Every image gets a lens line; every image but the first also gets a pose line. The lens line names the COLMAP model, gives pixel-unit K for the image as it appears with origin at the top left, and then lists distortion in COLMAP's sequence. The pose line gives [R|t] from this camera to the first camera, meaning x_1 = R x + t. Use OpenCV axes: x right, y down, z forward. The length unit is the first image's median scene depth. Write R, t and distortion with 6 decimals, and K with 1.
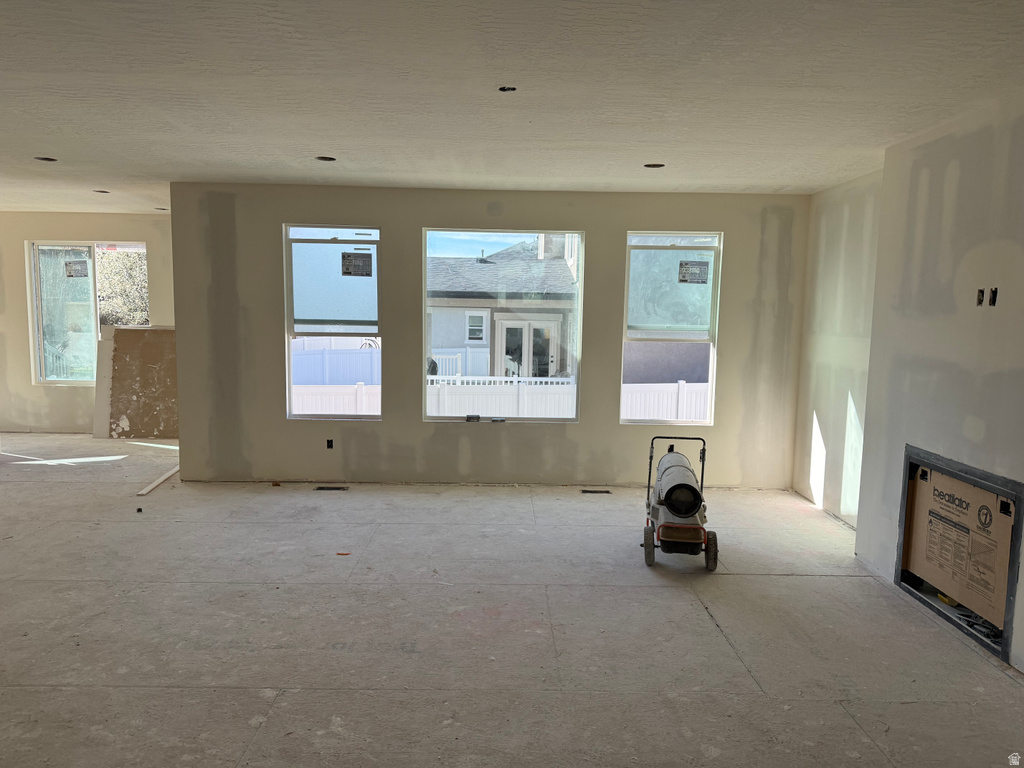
lens RADIAL K [[716.0, 0, 513.5], [0, 716.0, 389.0], [0, 0, 1]] dist [0.068891, -0.092949]
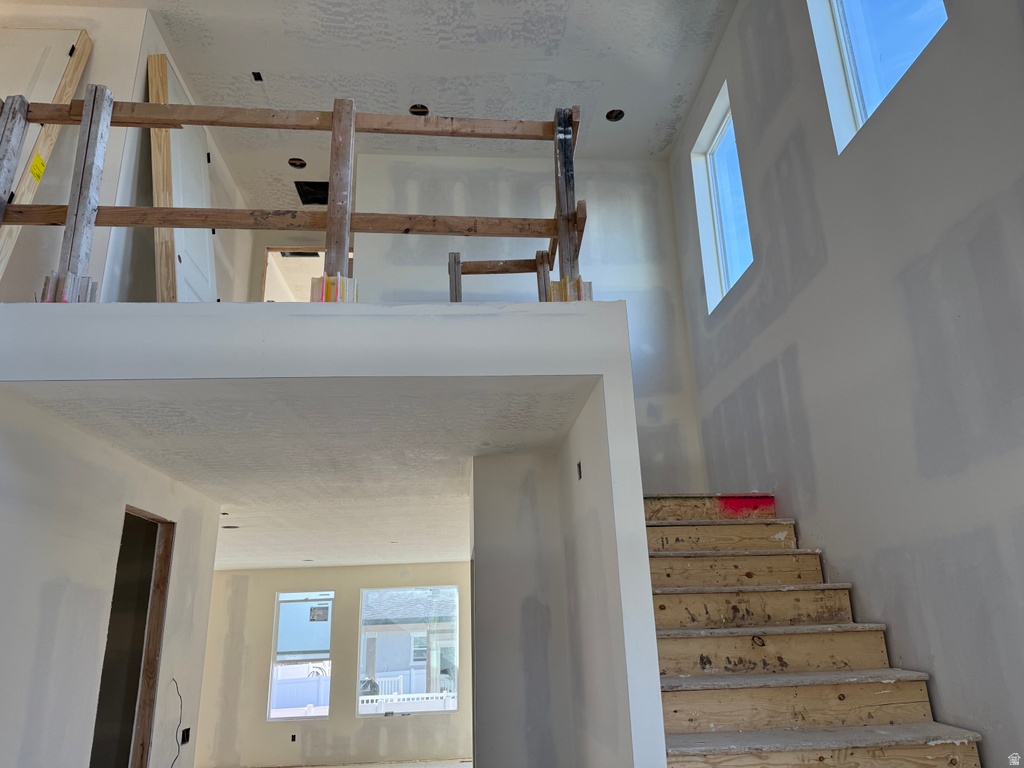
lens RADIAL K [[716.0, 0, 513.5], [0, 716.0, 389.0], [0, 0, 1]] dist [0.068891, -0.092949]
pose [[0.997271, -0.029009, 0.067884, 0.124932], [0.054460, 0.909904, -0.411229, 0.060402], [-0.049839, 0.413804, 0.909001, -0.718329]]
